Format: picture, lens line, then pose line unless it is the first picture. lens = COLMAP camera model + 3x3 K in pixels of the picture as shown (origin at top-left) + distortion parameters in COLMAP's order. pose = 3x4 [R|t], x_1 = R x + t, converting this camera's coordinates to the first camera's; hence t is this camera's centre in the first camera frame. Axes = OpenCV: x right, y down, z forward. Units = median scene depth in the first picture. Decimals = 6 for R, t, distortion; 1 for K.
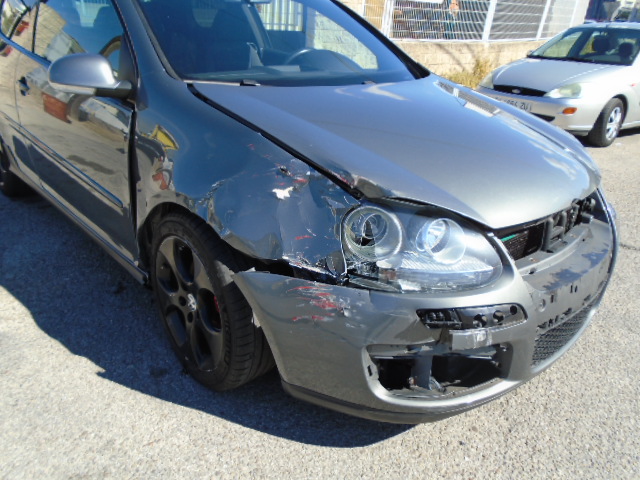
lens RADIAL K [[486.8, 0, 320.0], [0, 486.8, 240.0], [0, 0, 1]] dist [-0.011591, 0.003621]
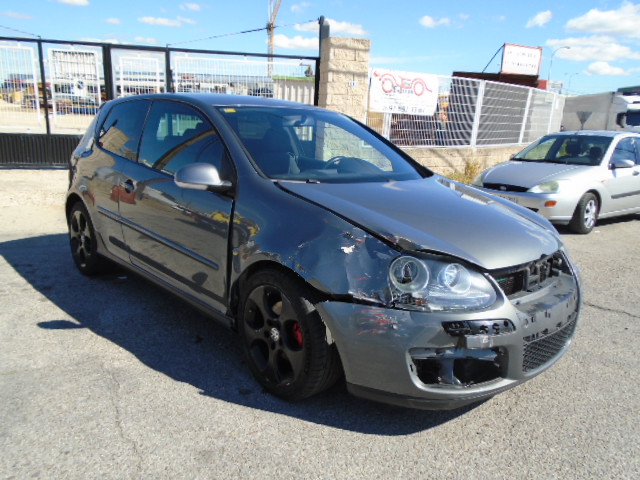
lens RADIAL K [[486.8, 0, 320.0], [0, 486.8, 240.0], [0, 0, 1]] dist [-0.011591, 0.003621]
pose [[0.999924, -0.011830, 0.003530, -0.151432], [0.012295, 0.980152, -0.197868, 0.155762], [-0.001119, 0.197896, 0.980222, -0.444311]]
